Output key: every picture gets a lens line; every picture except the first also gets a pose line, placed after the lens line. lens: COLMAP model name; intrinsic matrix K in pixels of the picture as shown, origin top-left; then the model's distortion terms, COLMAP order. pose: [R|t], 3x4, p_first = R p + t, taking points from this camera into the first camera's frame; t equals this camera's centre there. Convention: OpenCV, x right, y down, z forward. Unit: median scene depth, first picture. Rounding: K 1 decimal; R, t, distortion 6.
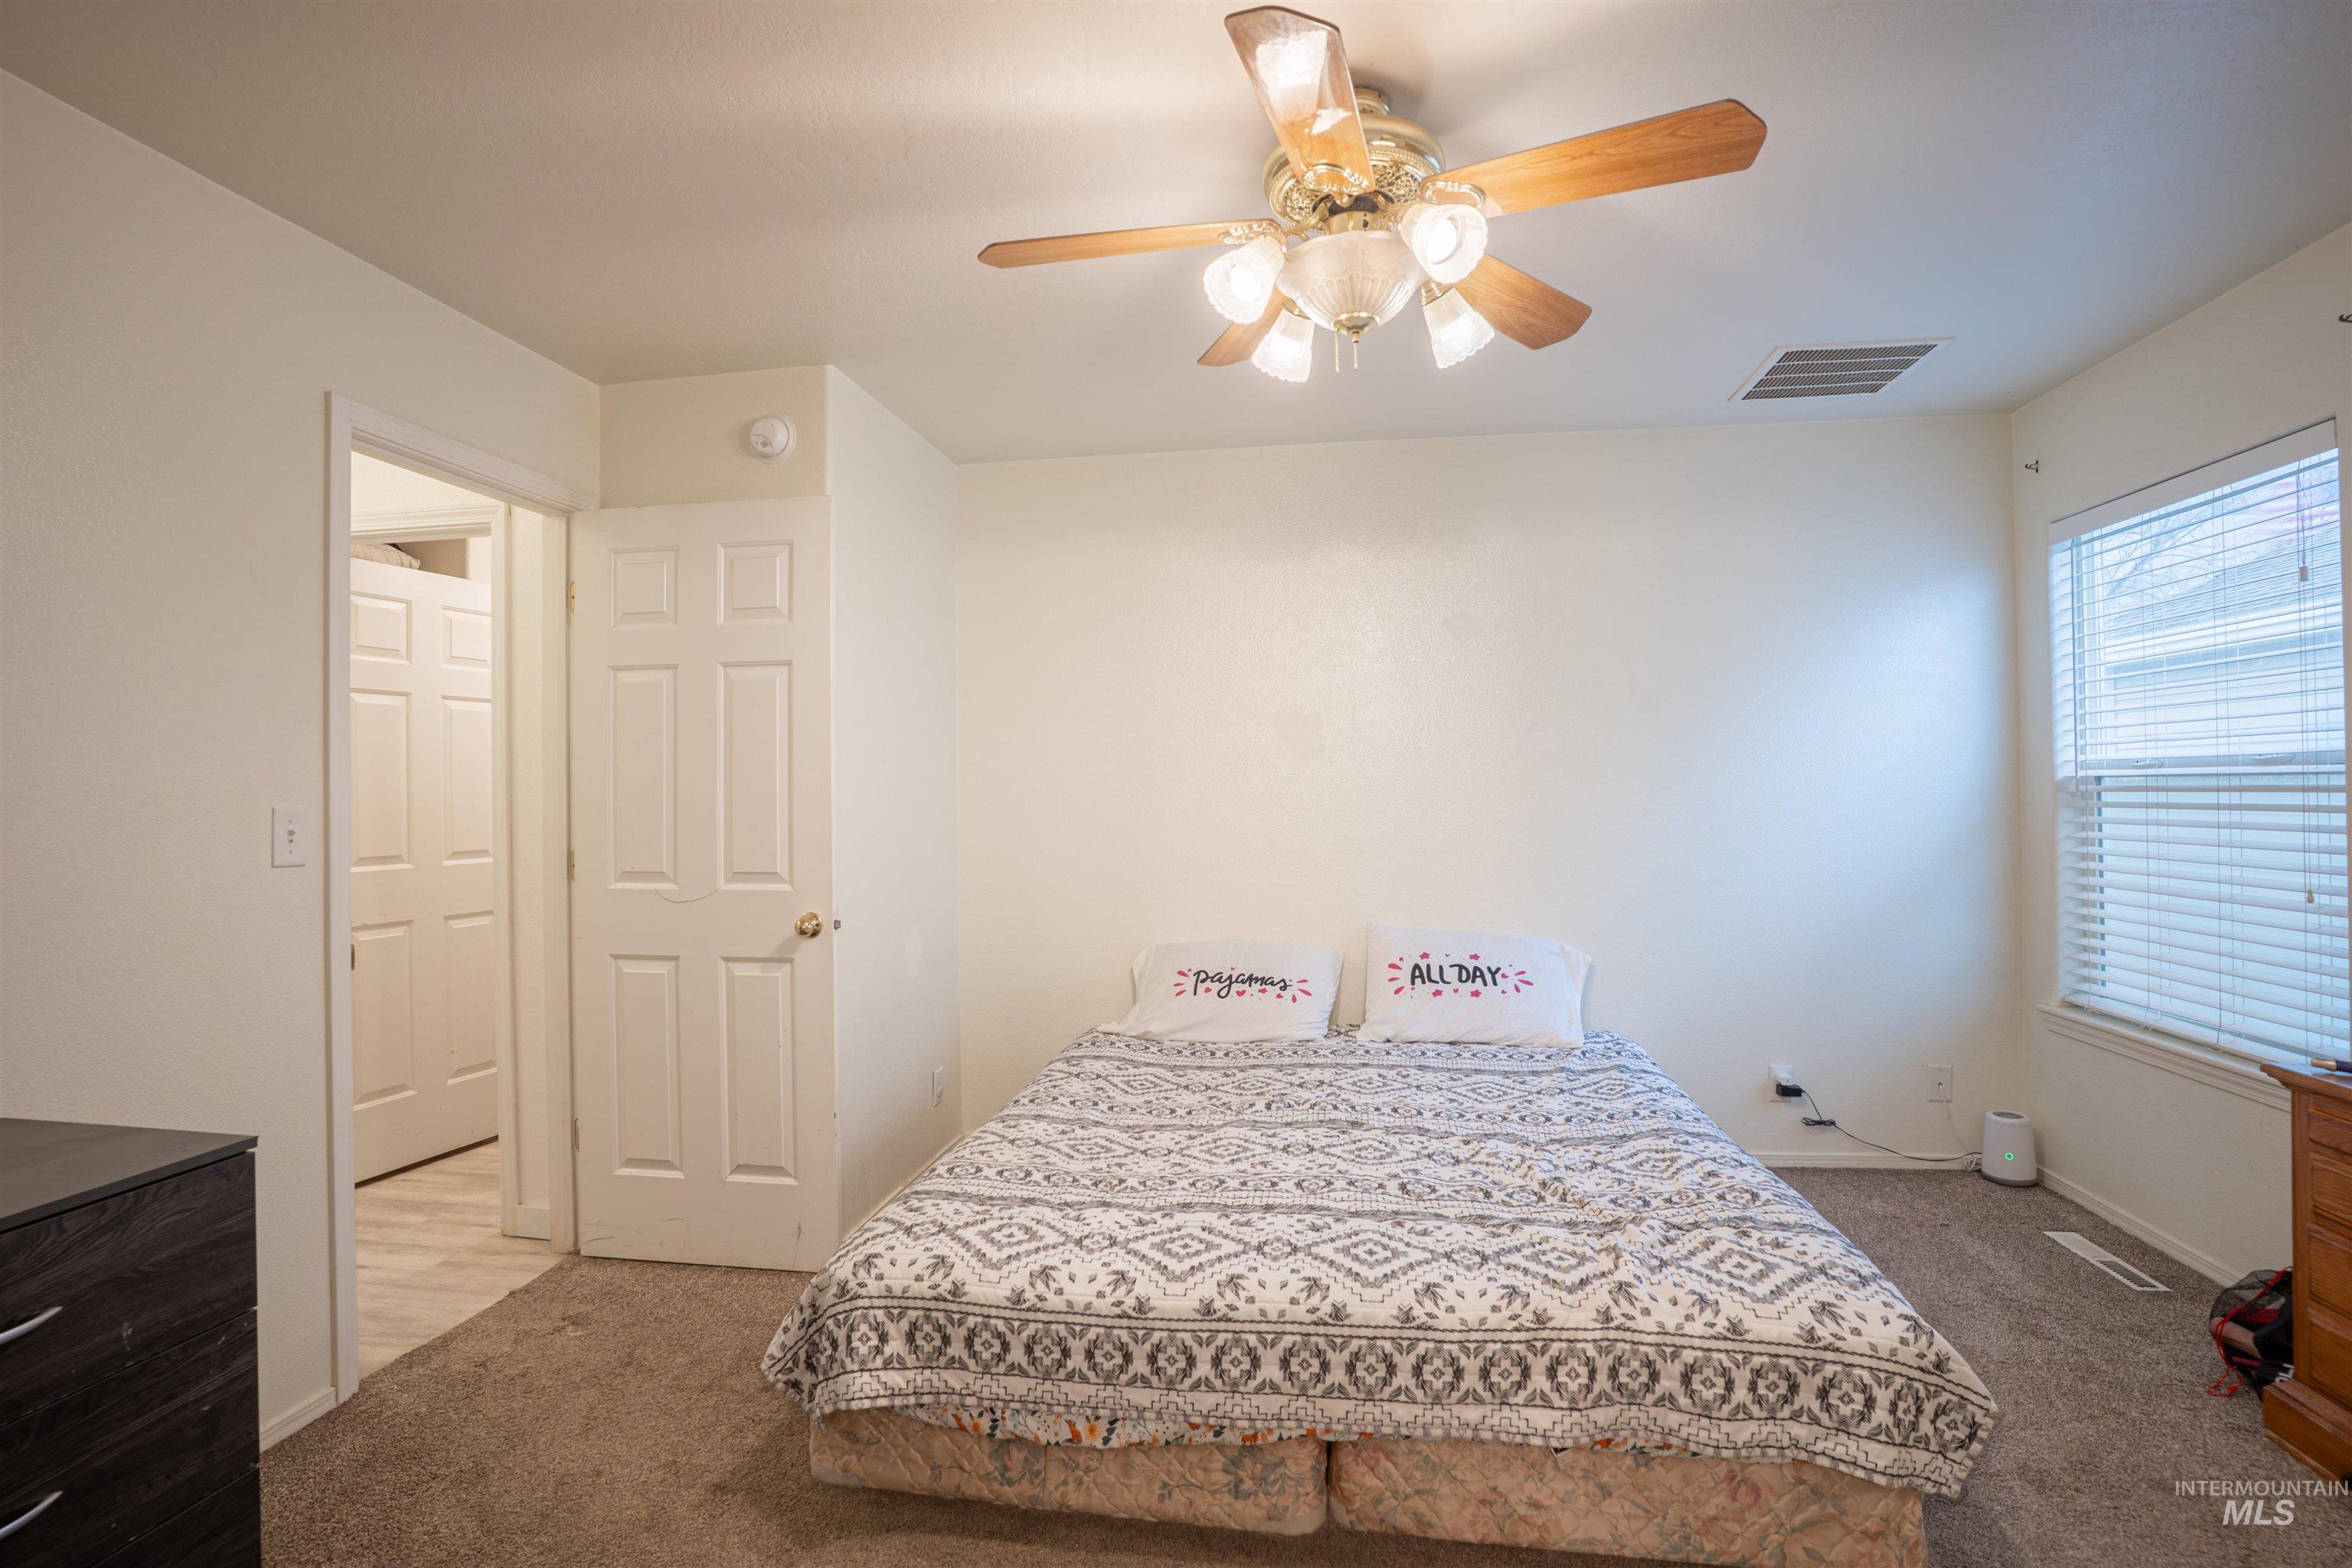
lens RADIAL K [[1148.4, 0, 1172.0], [0, 1148.4, 781.4], [0, 0, 1]] dist [-0.078220, 0.036189]
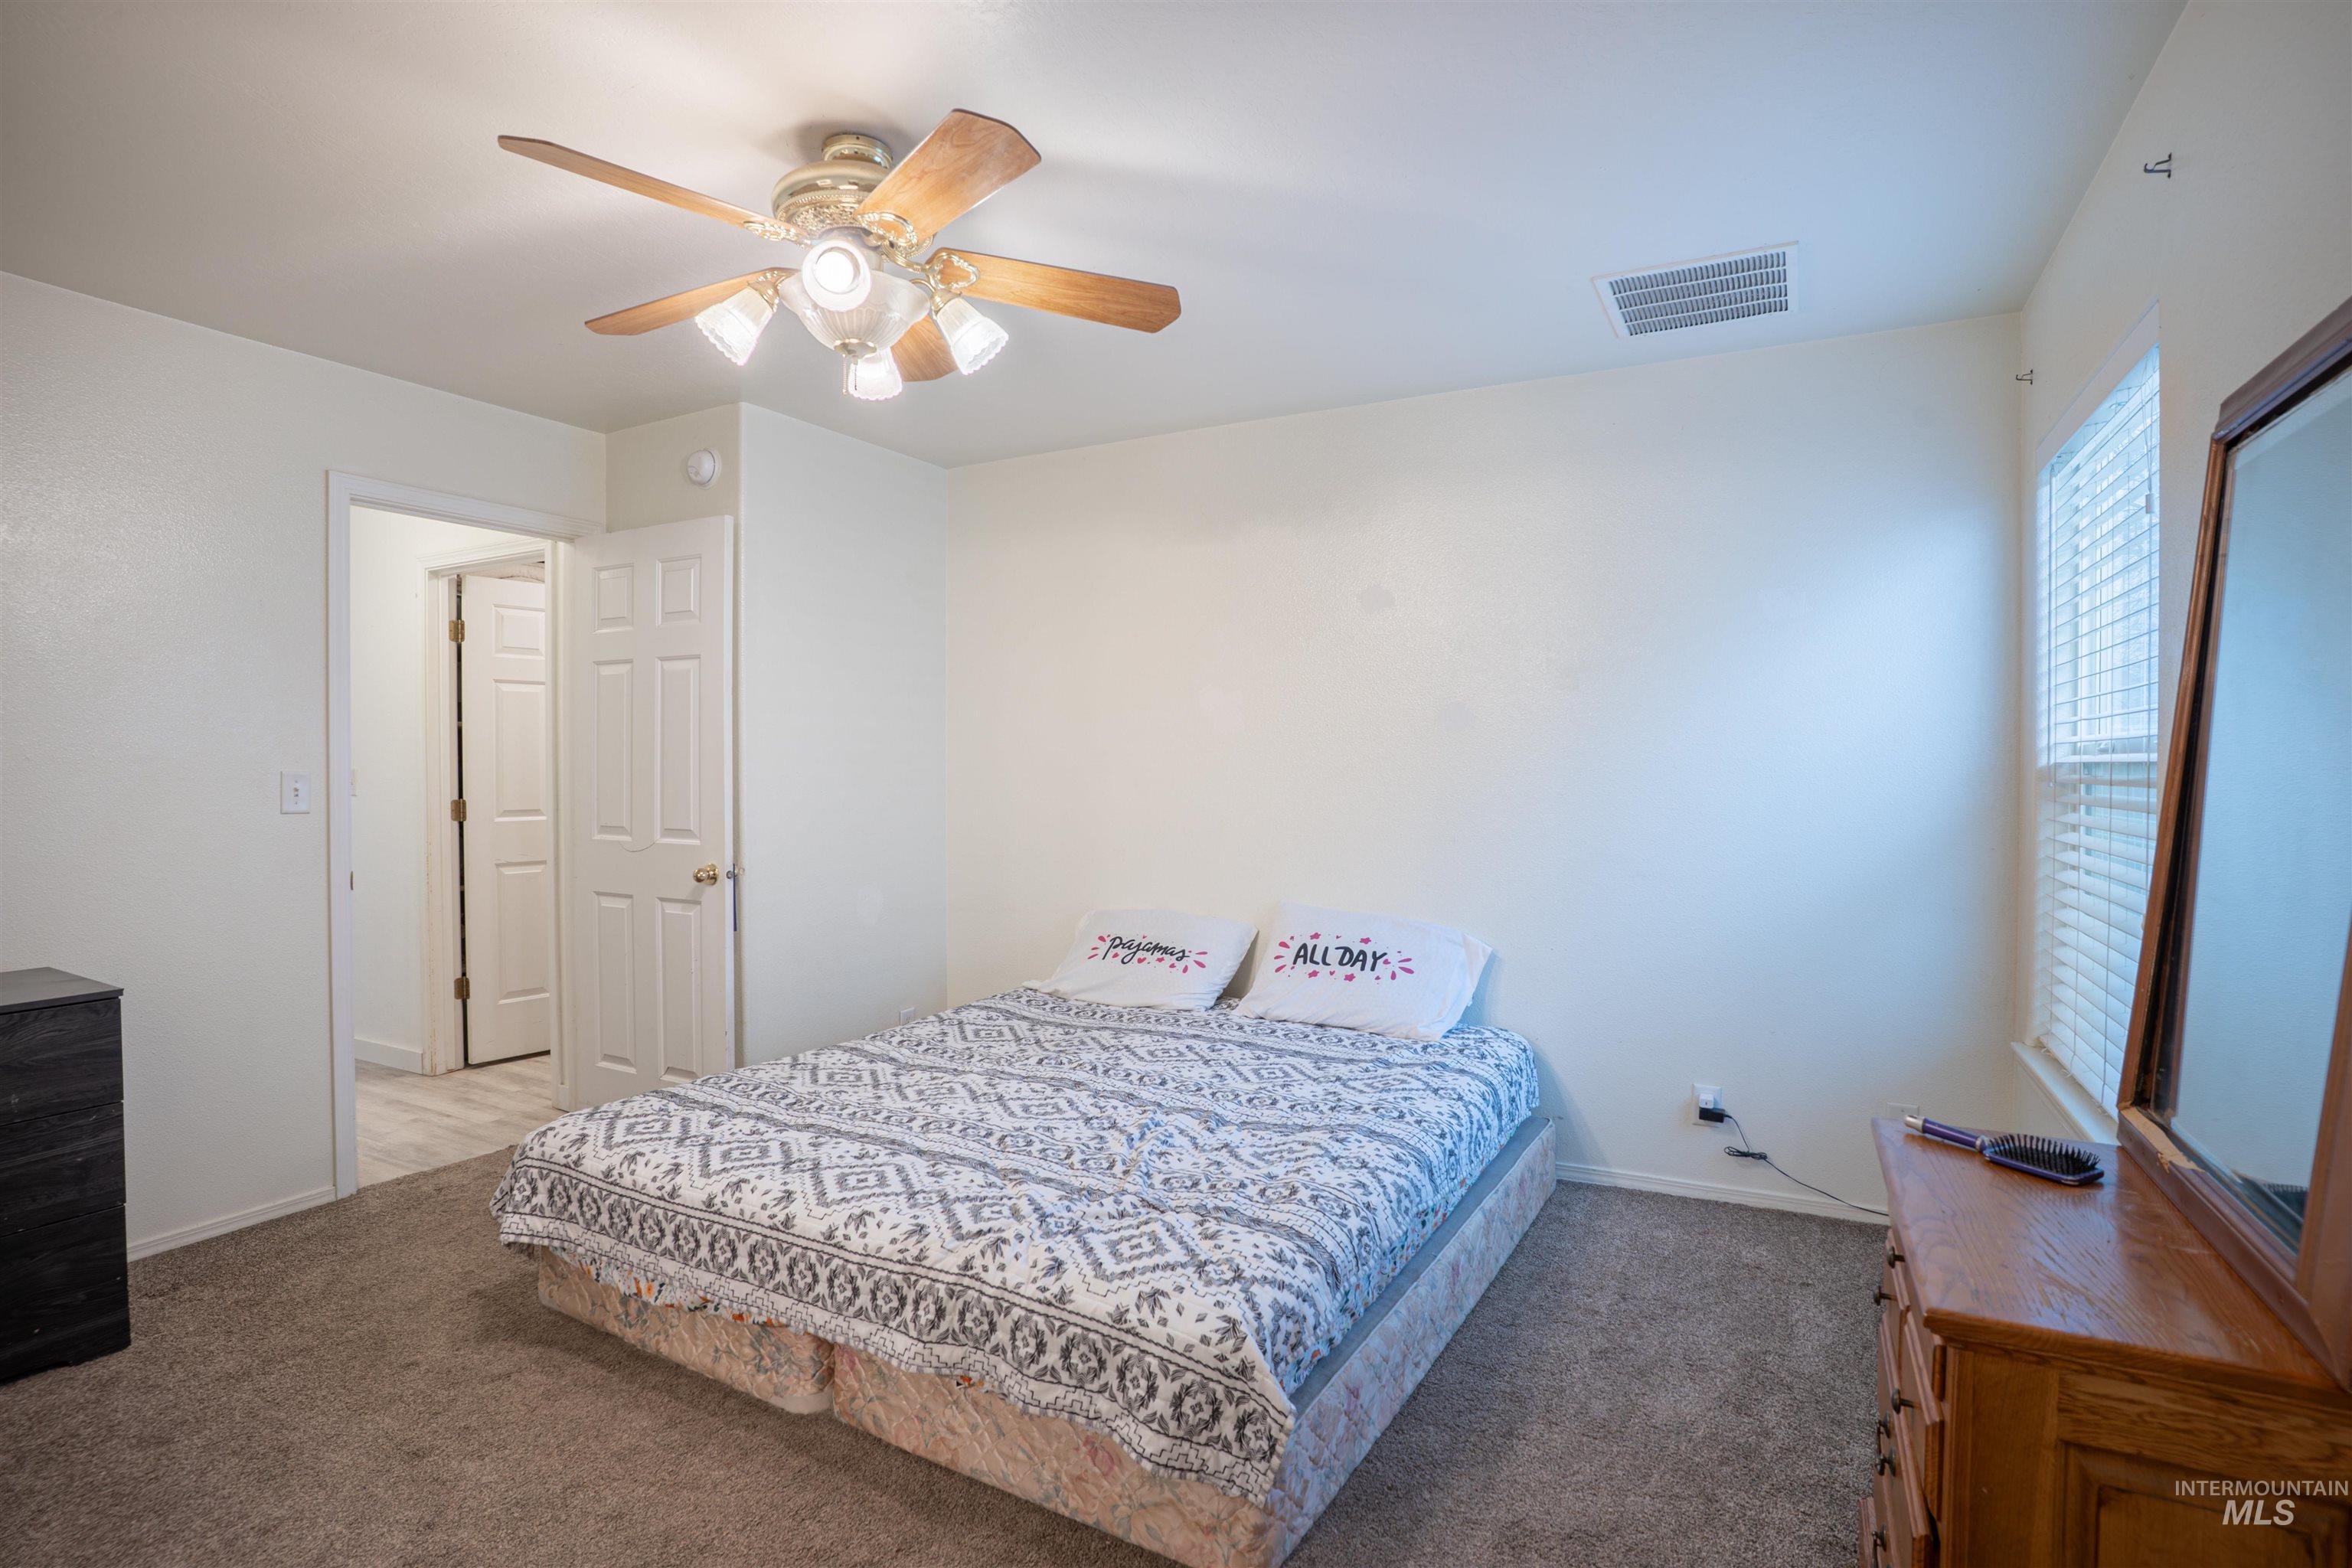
lens RADIAL K [[1148.4, 0, 1172.0], [0, 1148.4, 781.4], [0, 0, 1]] dist [-0.078220, 0.036189]
pose [[0.942374, 0.017014, -0.334127, 0.802986], [-0.008627, 0.999610, 0.026570, -0.011982], [0.334449, -0.022156, 0.942153, 0.050511]]
